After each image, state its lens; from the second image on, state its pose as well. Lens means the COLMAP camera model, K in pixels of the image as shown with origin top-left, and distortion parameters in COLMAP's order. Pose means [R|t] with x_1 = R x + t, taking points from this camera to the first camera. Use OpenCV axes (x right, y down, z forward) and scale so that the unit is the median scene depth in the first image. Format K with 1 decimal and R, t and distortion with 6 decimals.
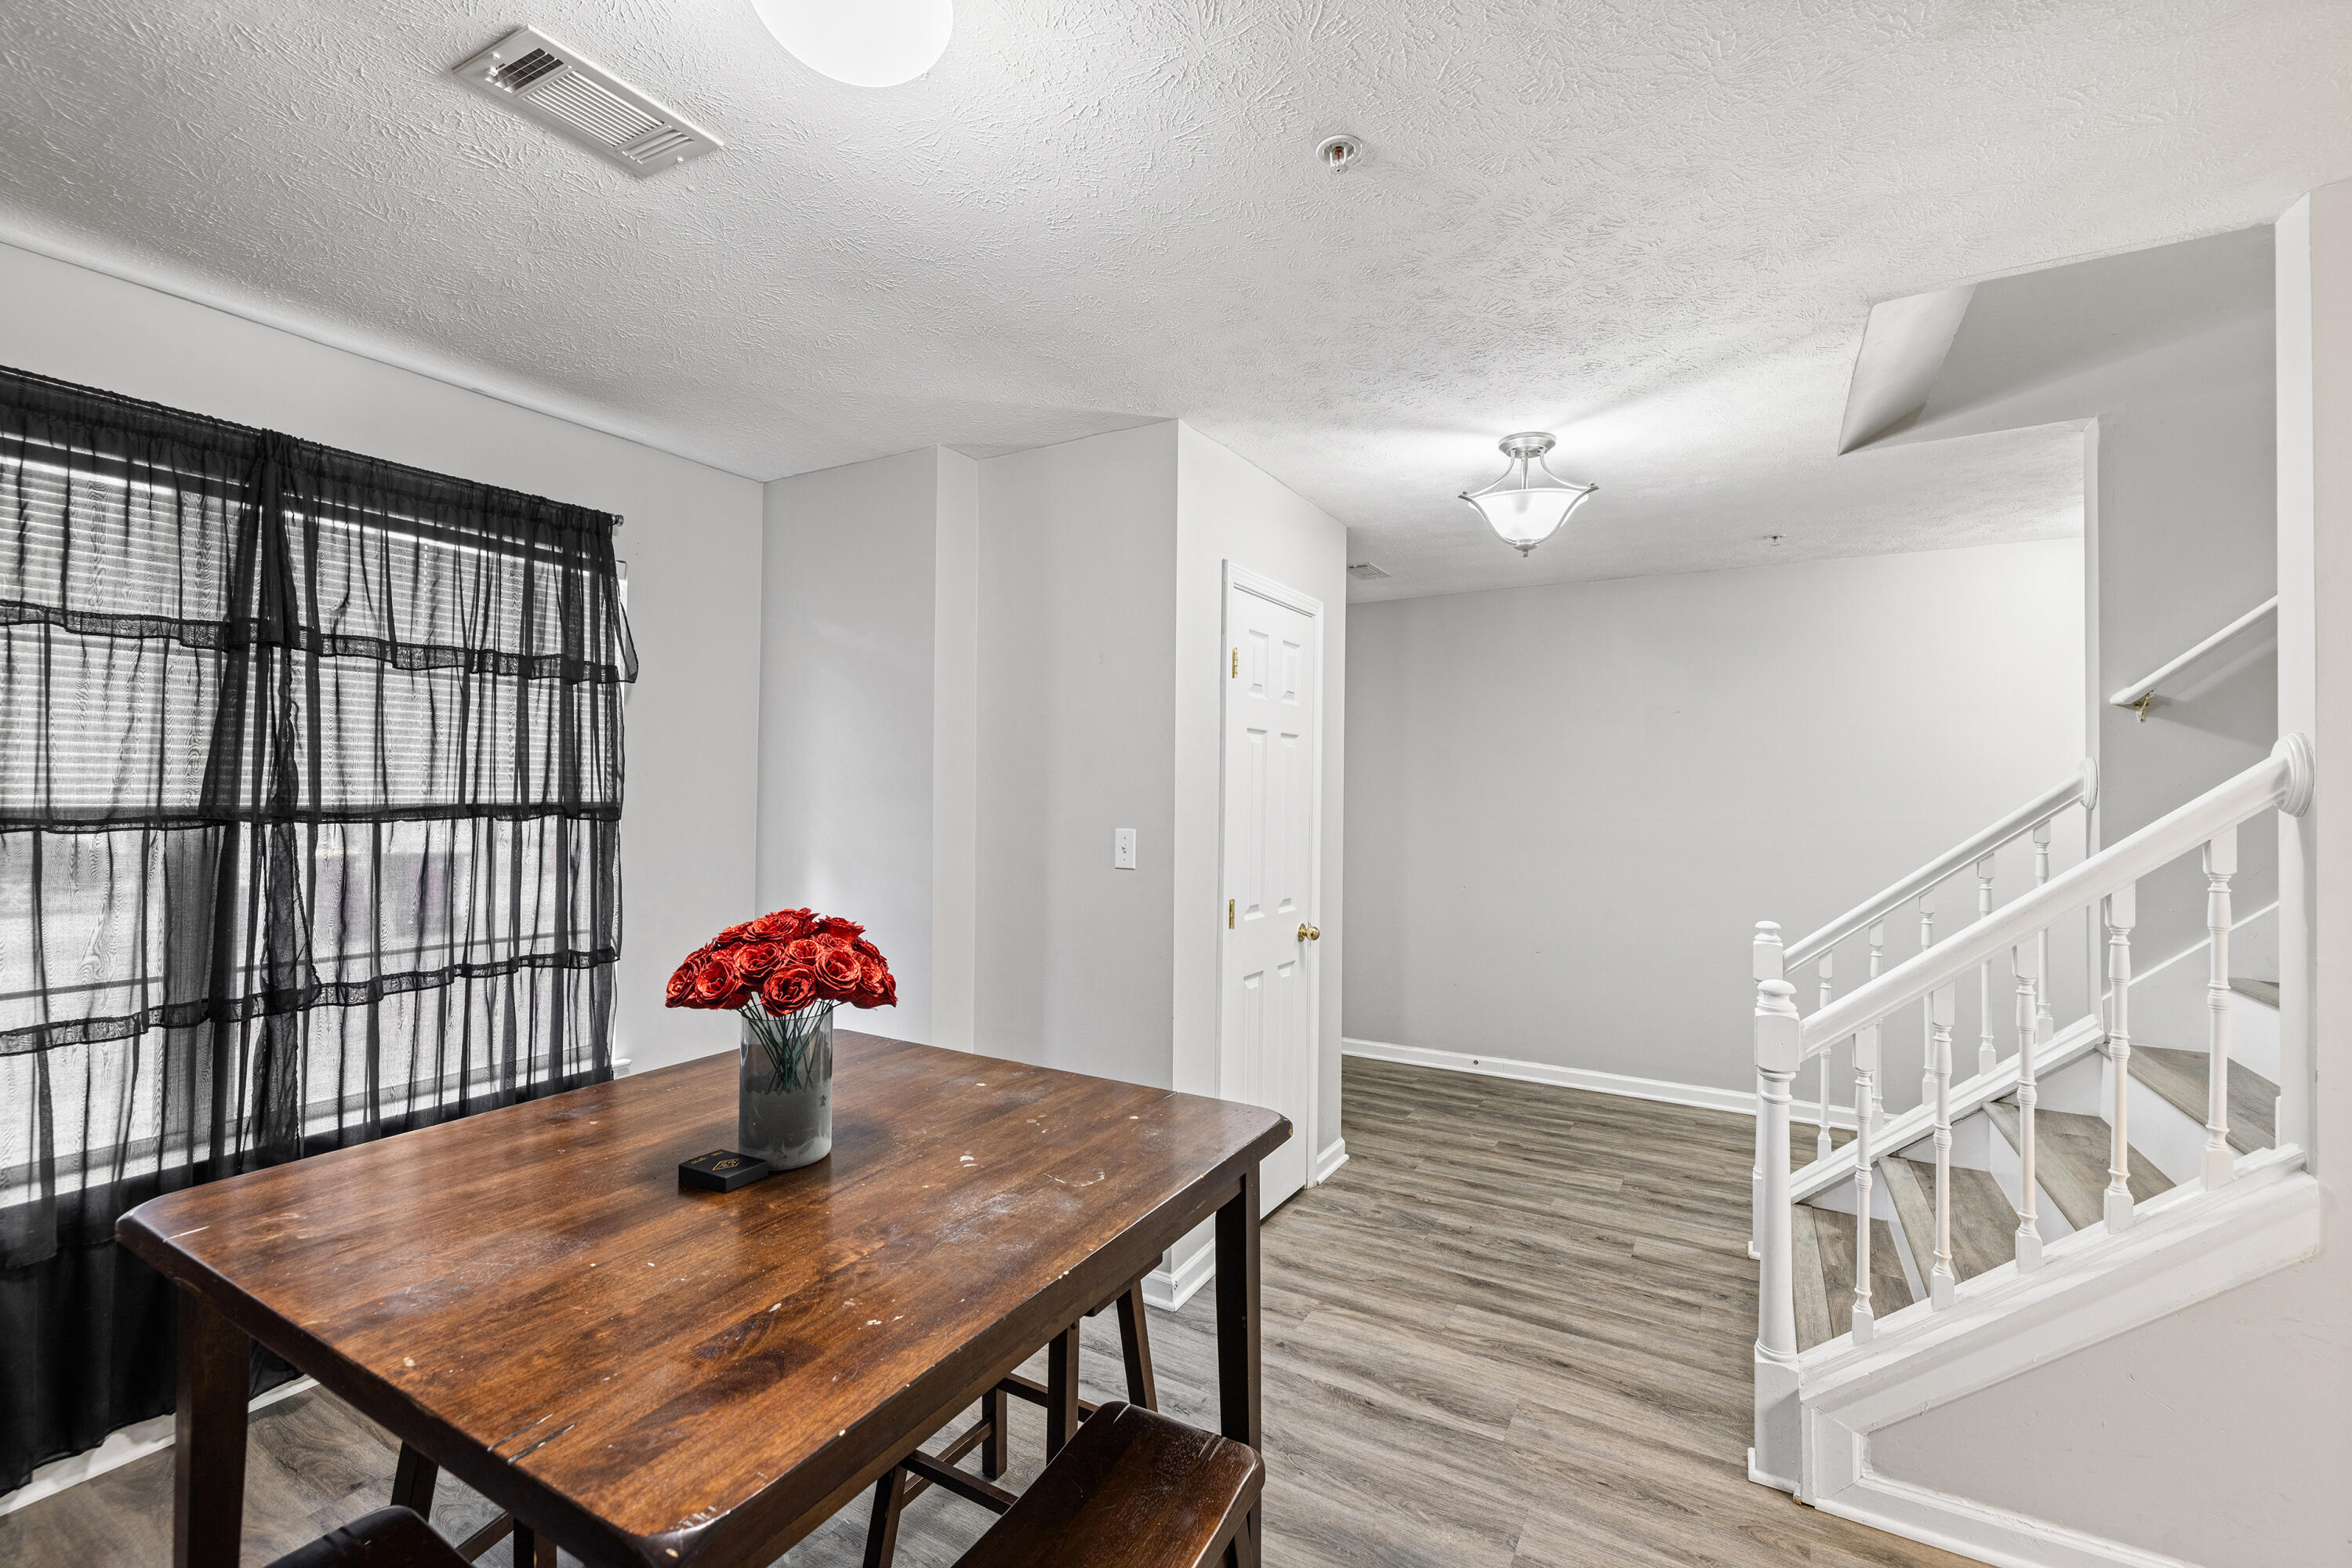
lens RADIAL K [[991.3, 0, 1176.0], [0, 991.3, 784.0], [0, 0, 1]] dist [-0.000314, -0.000077]
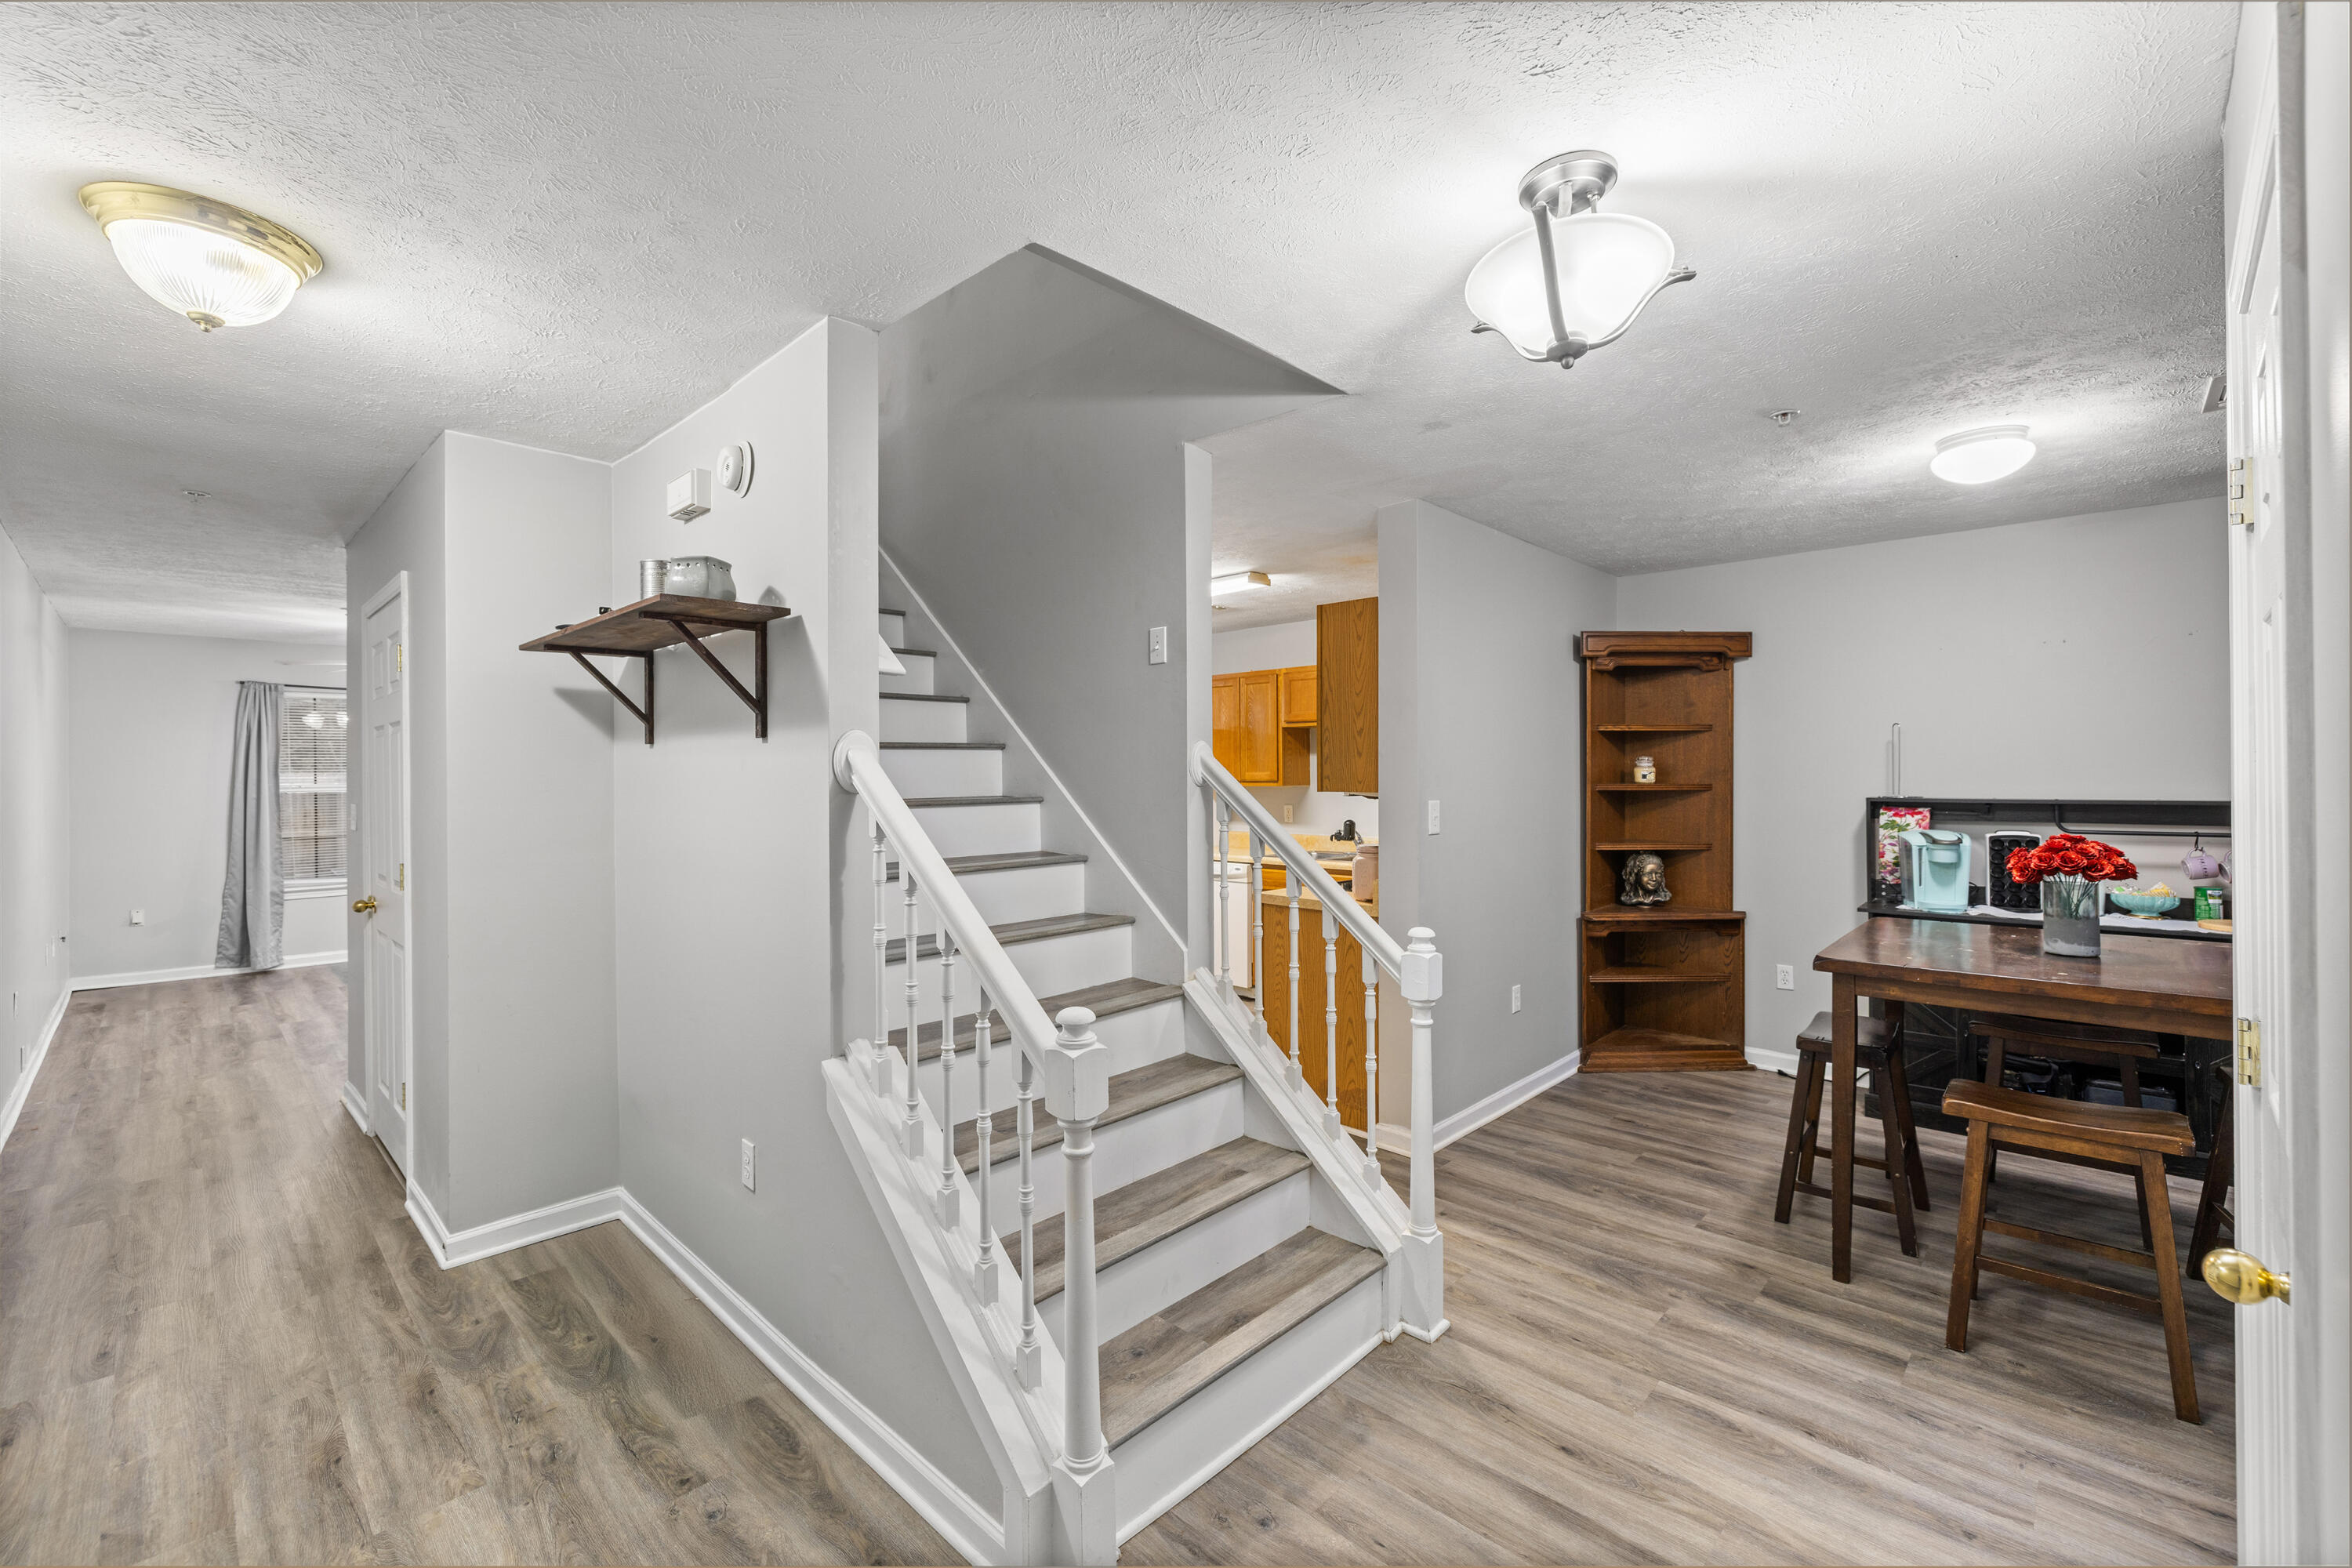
lens RADIAL K [[972.1, 0, 1172.2], [0, 972.1, 769.6], [0, 0, 1]] dist [-0.000955, -0.000197]
pose [[-0.970256, 0.000563, 0.242082, 0.475772], [-0.002946, 0.999896, -0.014136, 0.015252], [-0.242065, -0.014429, -0.970153, 1.749447]]
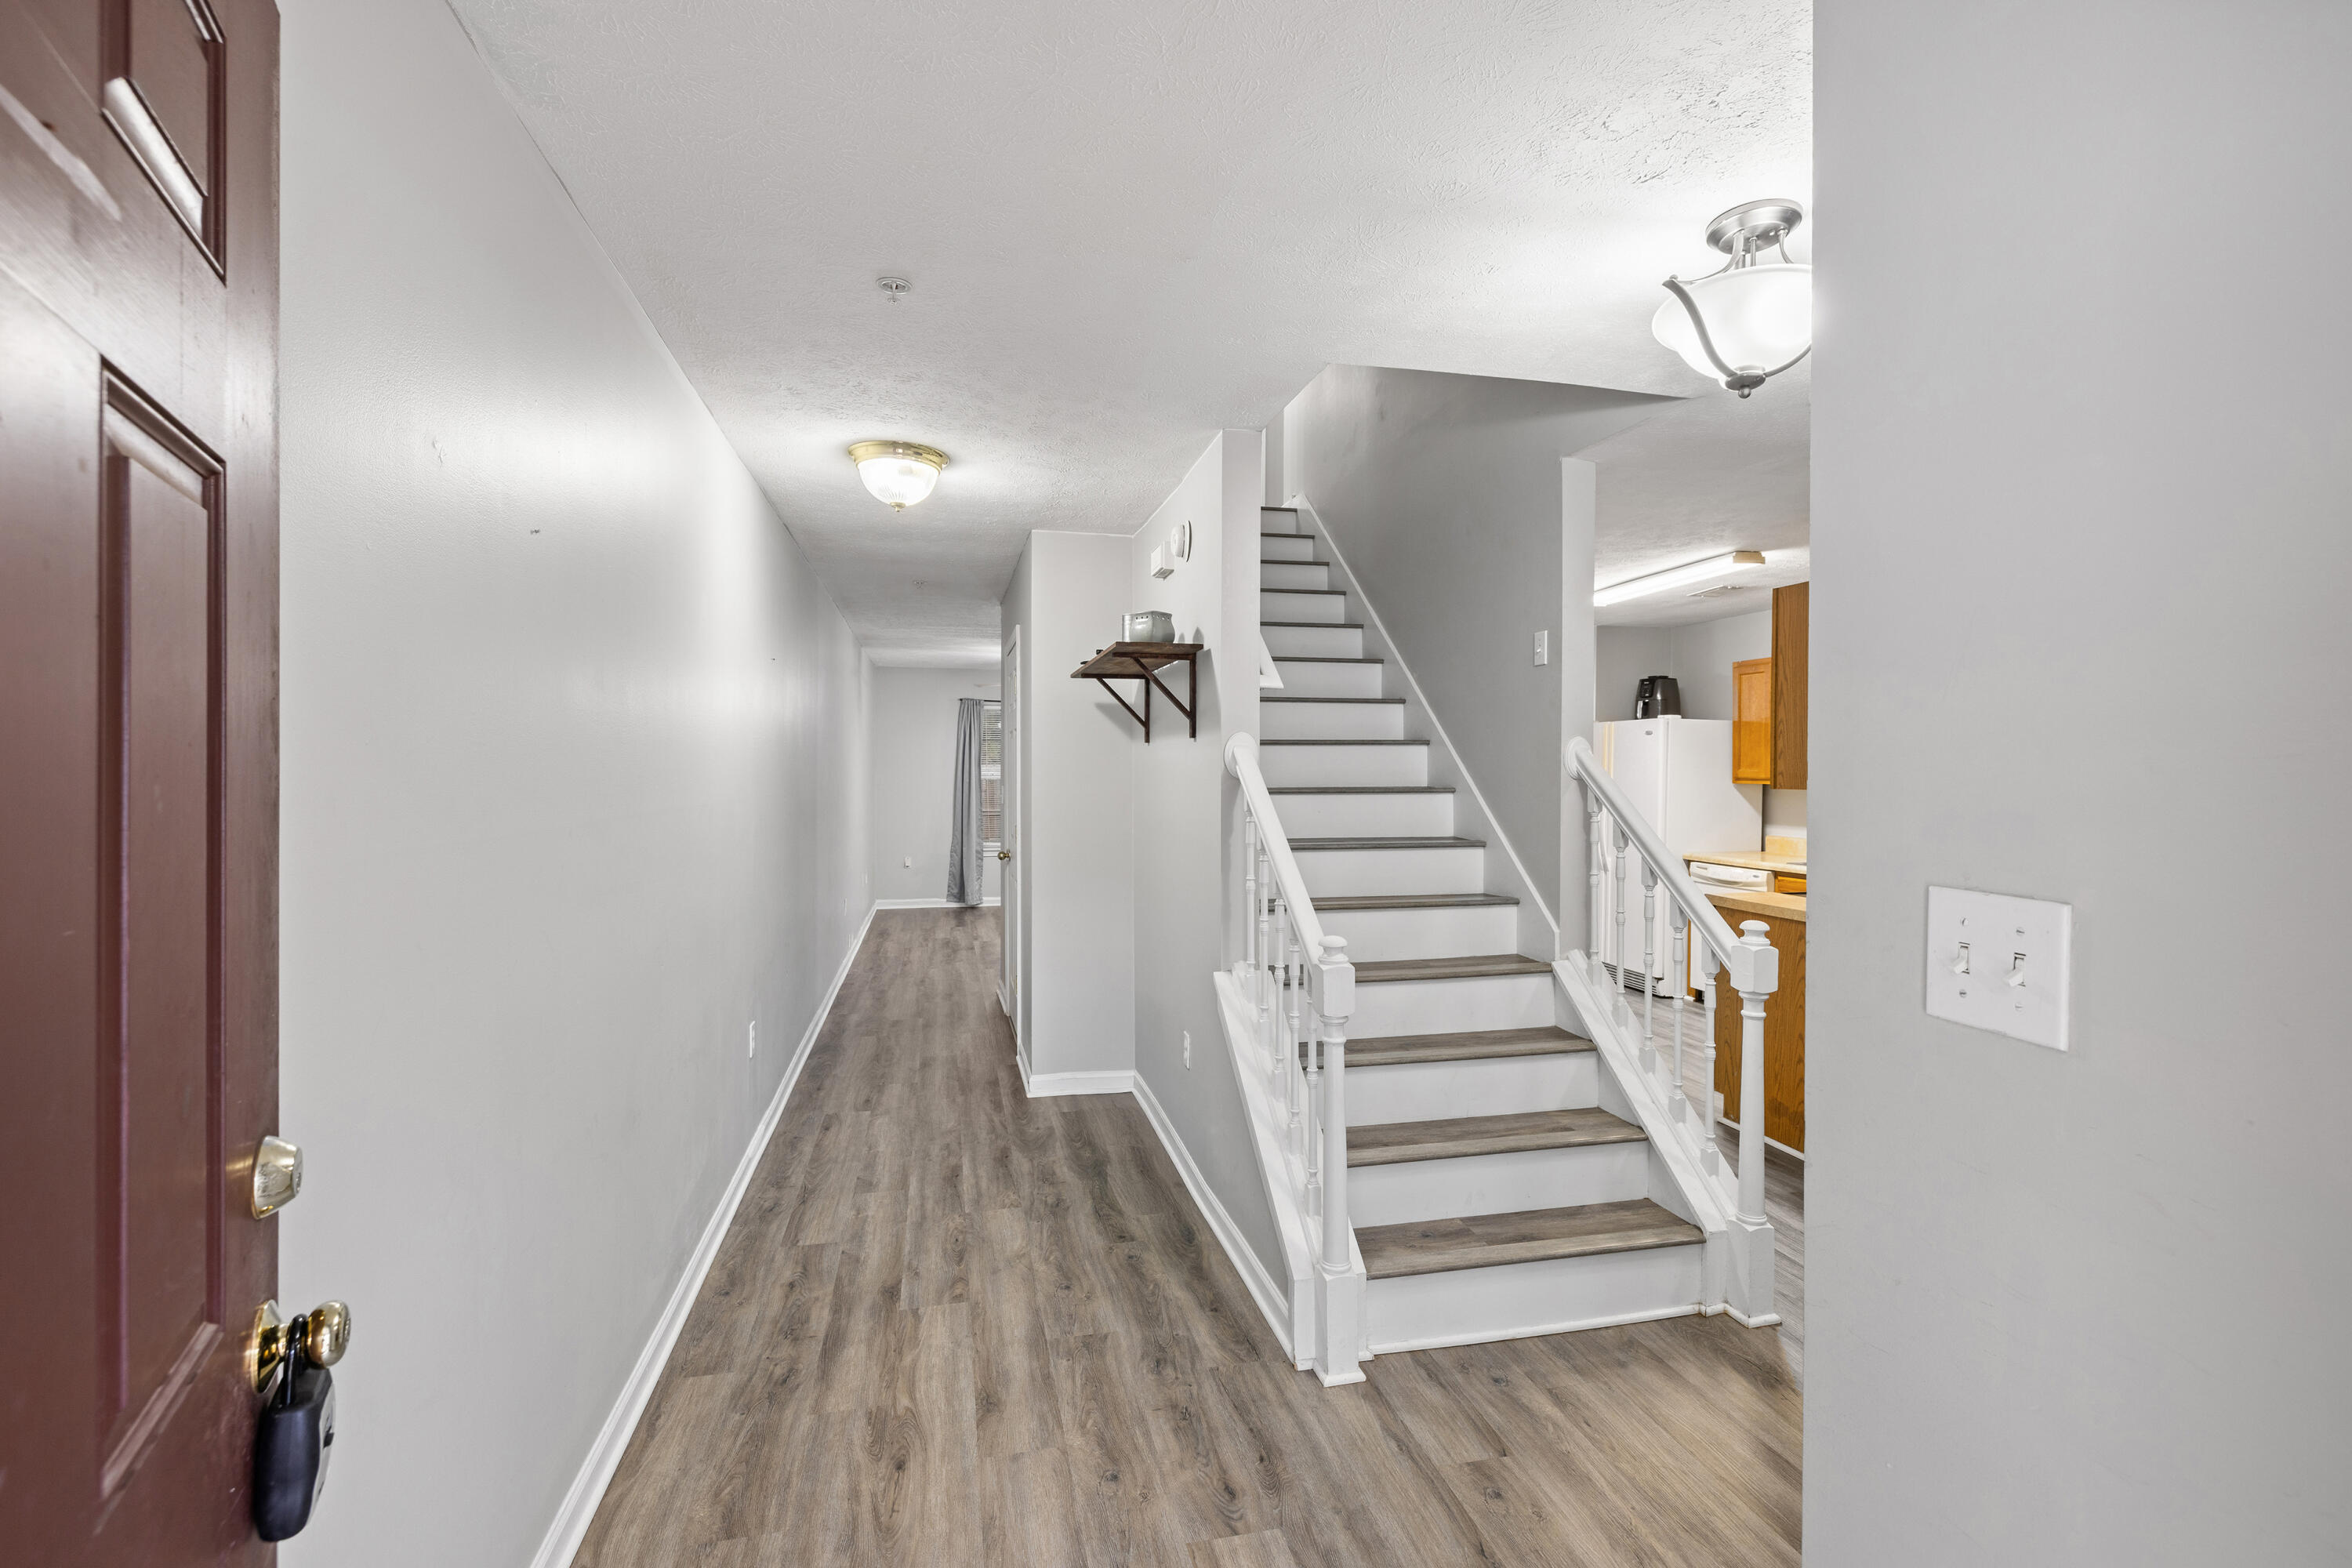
lens RADIAL K [[1032.6, 0, 1182.8], [0, 1032.6, 776.8], [0, 0, 1]] dist [0.000412, 0.000177]
pose [[-0.683366, -0.012839, 0.729963, 0.119213], [-0.016239, 0.999865, 0.002384, 0.020338], [-0.729896, -0.010224, -0.683482, 1.871484]]
